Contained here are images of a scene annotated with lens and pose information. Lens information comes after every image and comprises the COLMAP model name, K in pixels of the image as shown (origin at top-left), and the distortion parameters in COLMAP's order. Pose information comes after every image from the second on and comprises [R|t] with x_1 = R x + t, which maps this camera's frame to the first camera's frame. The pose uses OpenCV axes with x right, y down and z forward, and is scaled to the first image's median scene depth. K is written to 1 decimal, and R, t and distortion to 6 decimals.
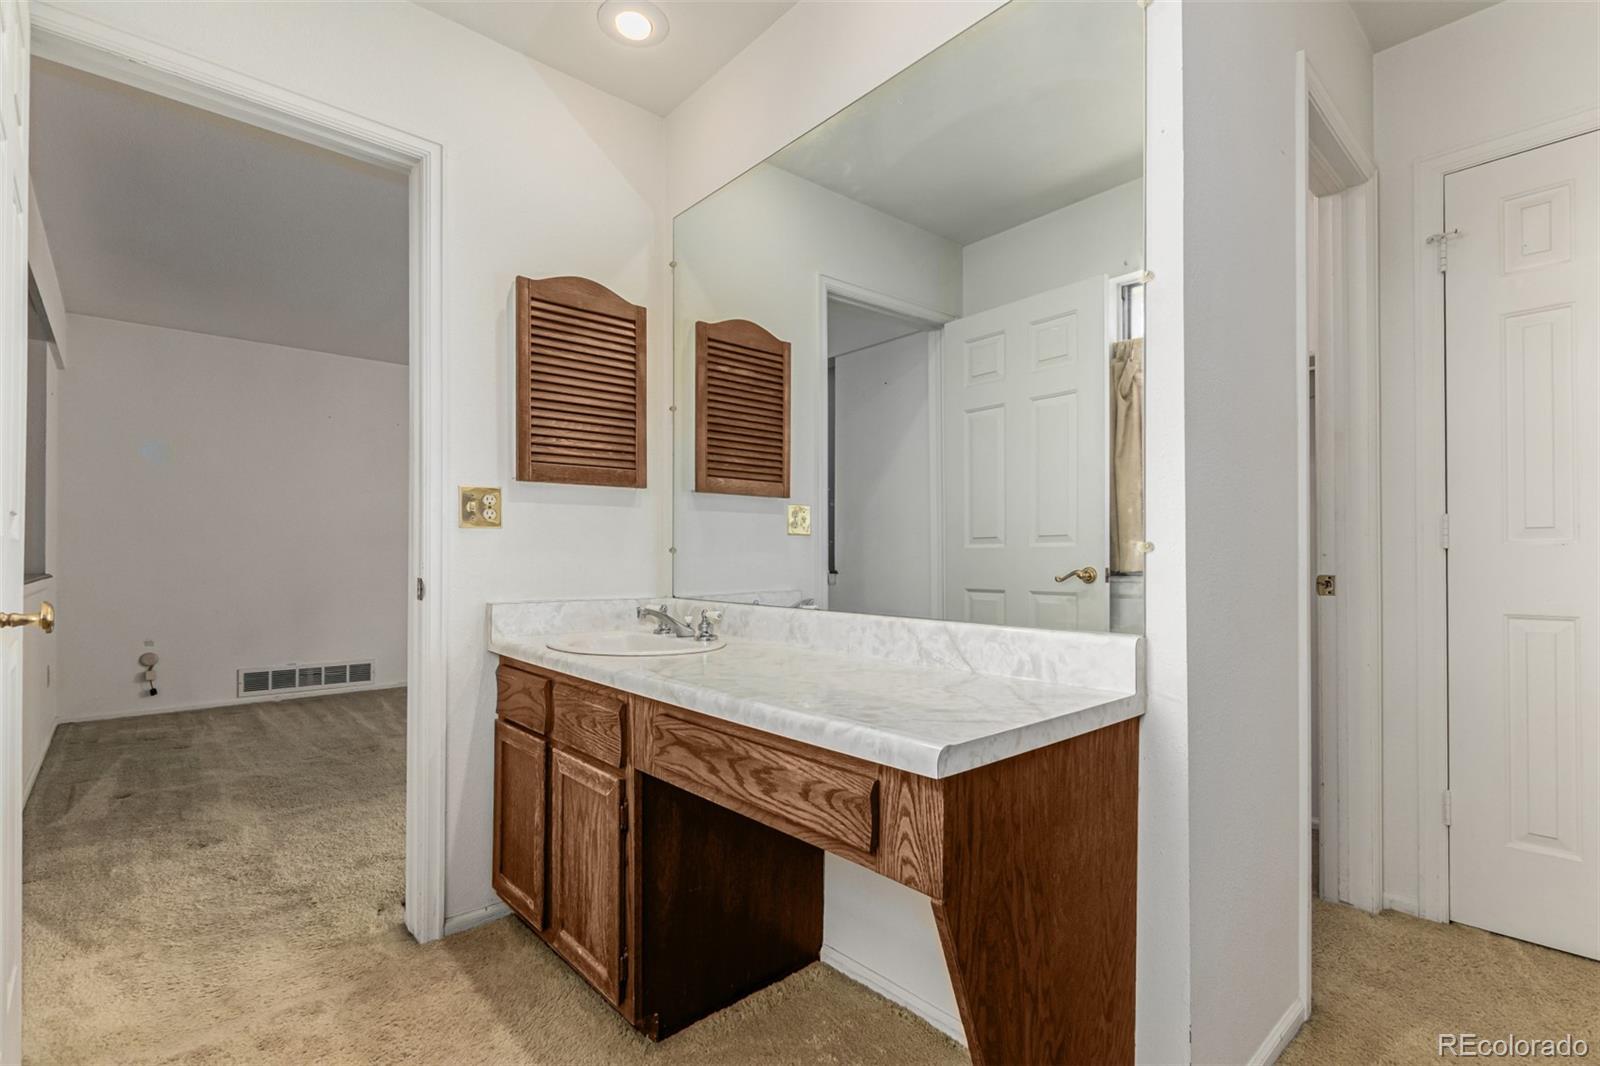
lens RADIAL K [[738.4, 0, 785.0], [0, 738.4, 544.5], [0, 0, 1]] dist [0.005946, -0.003704]
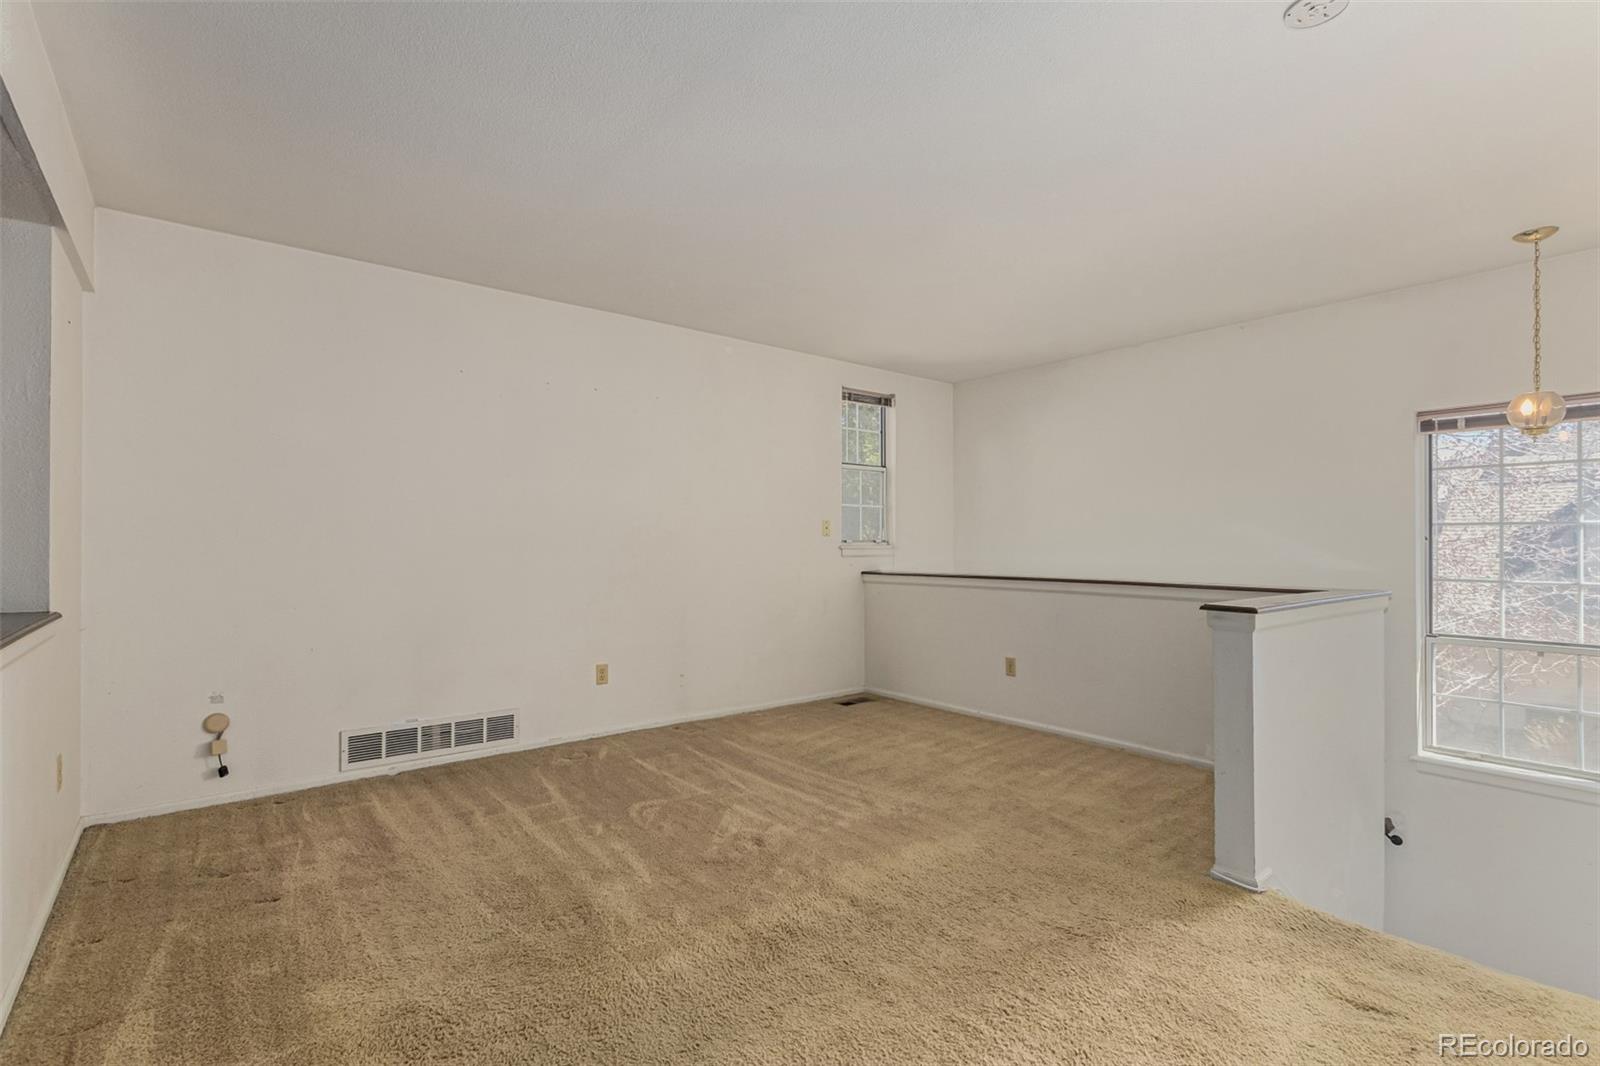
lens RADIAL K [[738.4, 0, 801.4], [0, 738.4, 530.9], [0, 0, 1]] dist [0.005946, -0.003704]
pose [[0.998943, -0.000209, -0.045976, -0.284223], [0.000249, 1.000000, 0.000871, -0.021793], [0.045975, -0.000882, 0.998942, 0.336850]]
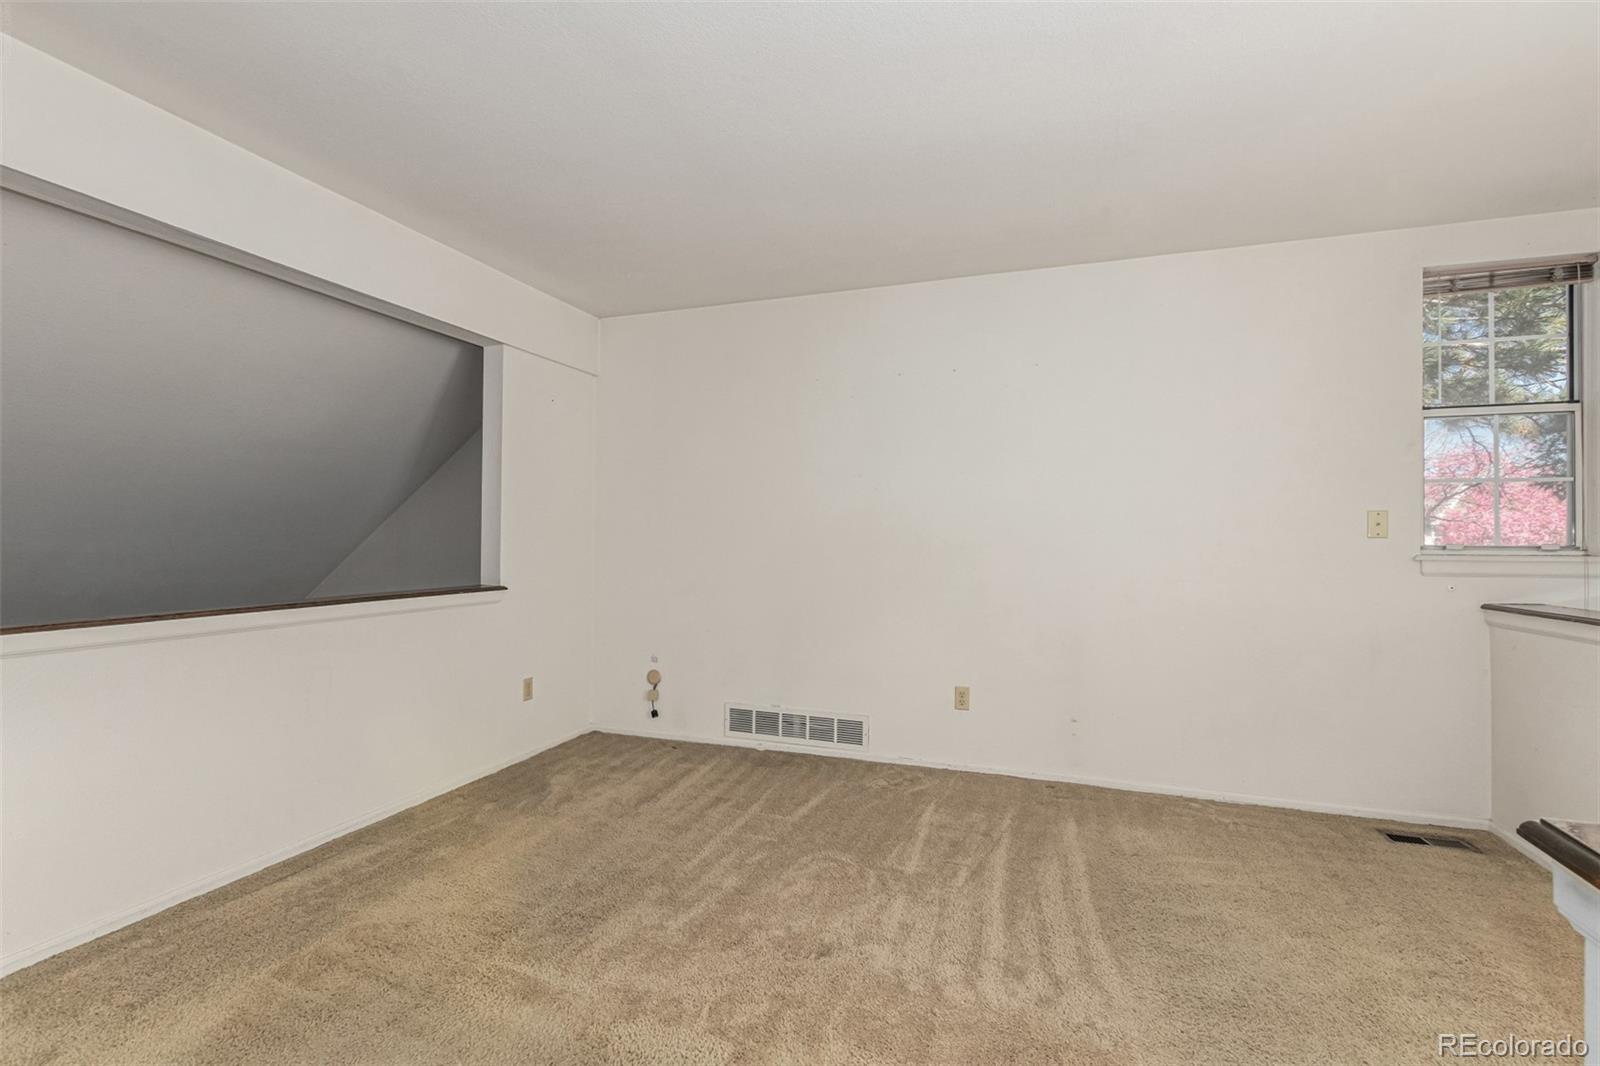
lens RADIAL K [[738.4, 0, 795.4], [0, 738.4, 532.8], [0, 0, 1]] dist [0.005946, -0.003704]
pose [[0.481783, -0.004571, -0.876279, 0.029028], [0.007813, 0.999969, -0.000920, -0.021311], [0.876256, -0.006403, 0.481804, 0.698535]]
